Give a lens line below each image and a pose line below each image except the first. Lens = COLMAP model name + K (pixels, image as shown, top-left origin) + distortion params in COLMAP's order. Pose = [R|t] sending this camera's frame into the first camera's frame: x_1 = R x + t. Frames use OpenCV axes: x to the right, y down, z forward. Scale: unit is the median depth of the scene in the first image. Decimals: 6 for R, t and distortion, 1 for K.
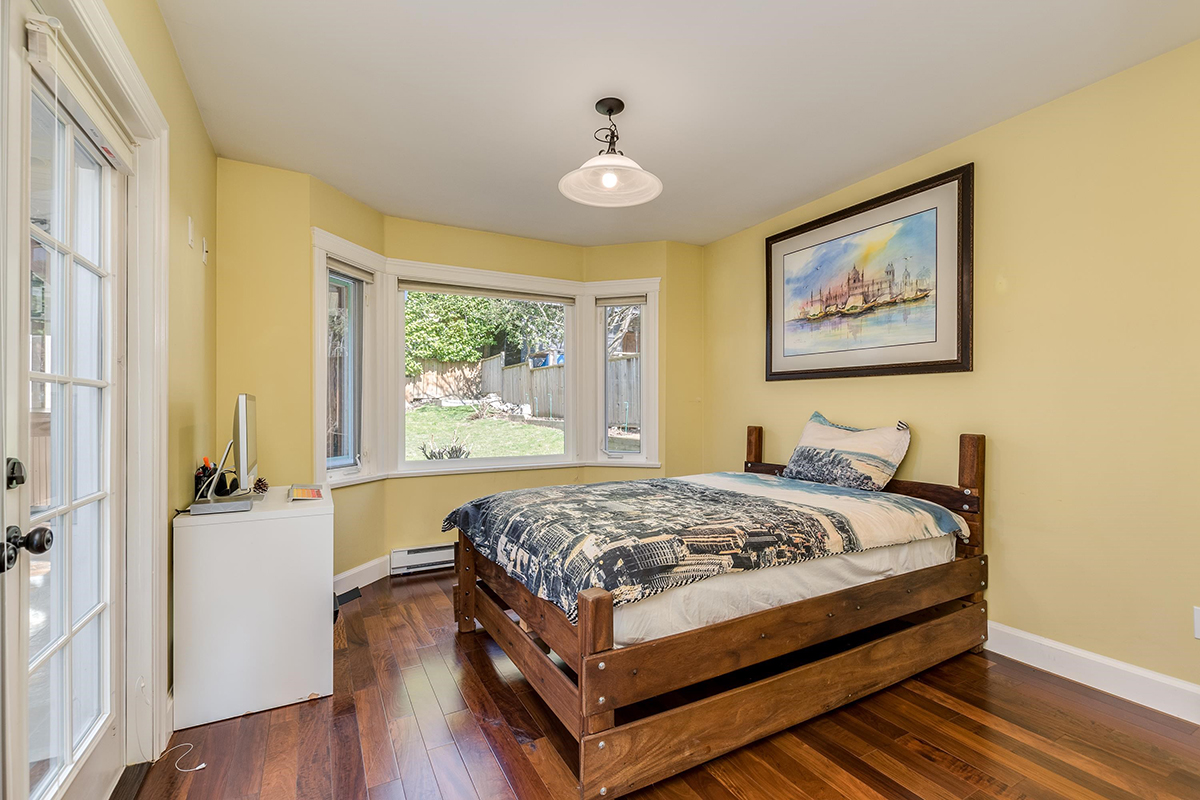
lens RADIAL K [[526.1, 0, 605.7], [0, 526.1, 406.9], [0, 0, 1]] dist [0.000000, -0.000231]
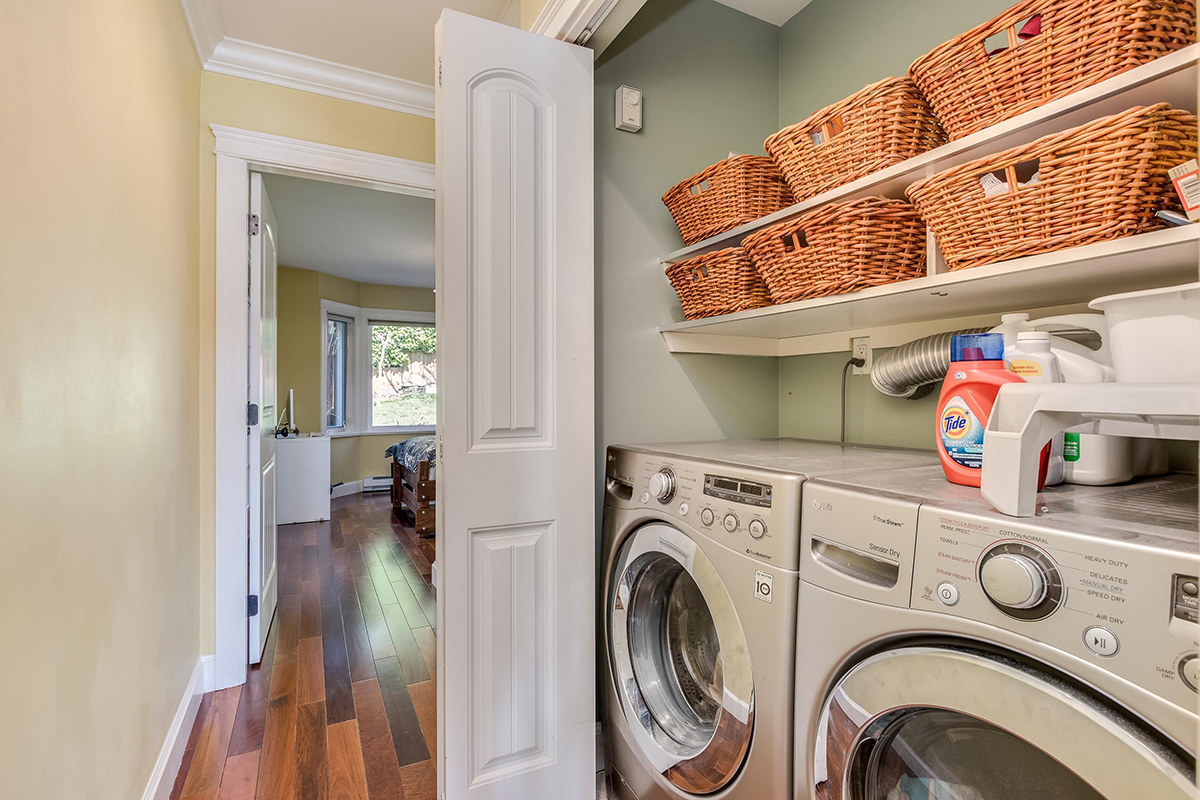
lens RADIAL K [[545.2, 0, 592.9], [0, 545.2, 399.1], [0, 0, 1]] dist [0.000214, -0.000042]
pose [[0.999571, 0.005913, -0.028700, 0.296280], [-0.005696, 0.999955, 0.007650, -0.000695], [0.028744, -0.007483, 0.999559, -0.574264]]
